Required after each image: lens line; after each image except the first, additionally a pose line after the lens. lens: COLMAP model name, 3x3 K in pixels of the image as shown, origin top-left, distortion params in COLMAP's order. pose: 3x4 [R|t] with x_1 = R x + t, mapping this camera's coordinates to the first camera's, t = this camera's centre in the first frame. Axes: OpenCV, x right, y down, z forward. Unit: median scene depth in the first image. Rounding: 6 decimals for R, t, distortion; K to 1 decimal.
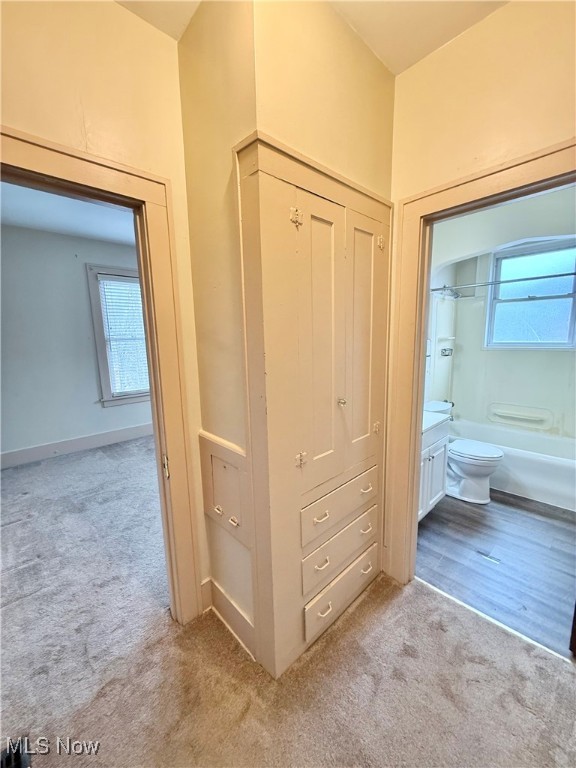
lens RADIAL K [[306.7, 0, 286.6], [0, 306.7, 381.9], [0, 0, 1]] dist [0.001098, -0.000756]
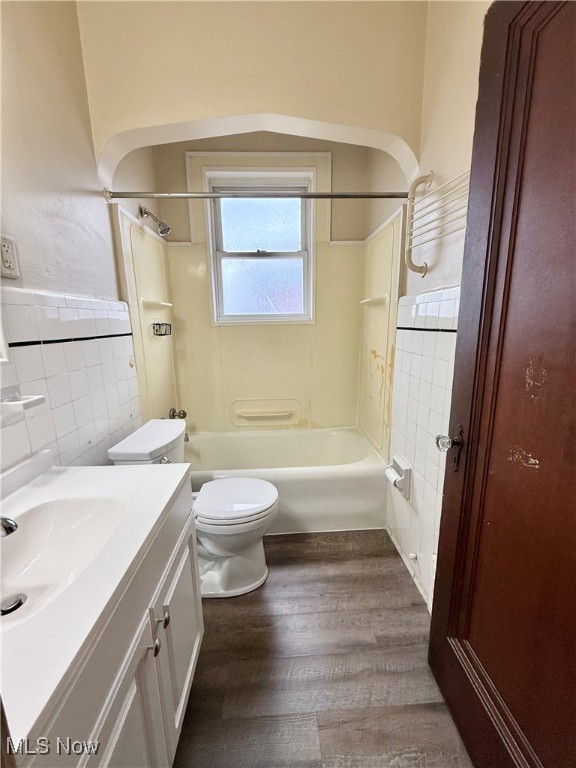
lens RADIAL K [[306.7, 0, 288.2], [0, 306.7, 382.4], [0, 0, 1]] dist [0.001098, -0.000756]
pose [[0.647048, -0.130496, 0.751199, 0.249630], [0.115203, 0.990666, 0.072865, -0.012570], [-0.753696, 0.039393, 0.656042, 0.487416]]
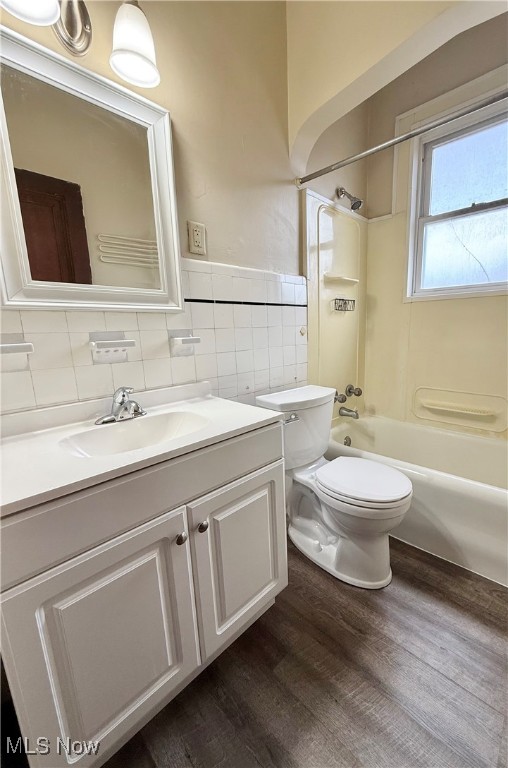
lens RADIAL K [[309.9, 0, 292.1], [0, 309.9, 381.9], [0, 0, 1]] dist [0.002330, 0.000388]
pose [[0.995932, -0.009905, 0.089562, 0.398564], [0.008049, 0.999746, 0.021052, 0.044495], [-0.089748, -0.020245, 0.995759, 0.444674]]
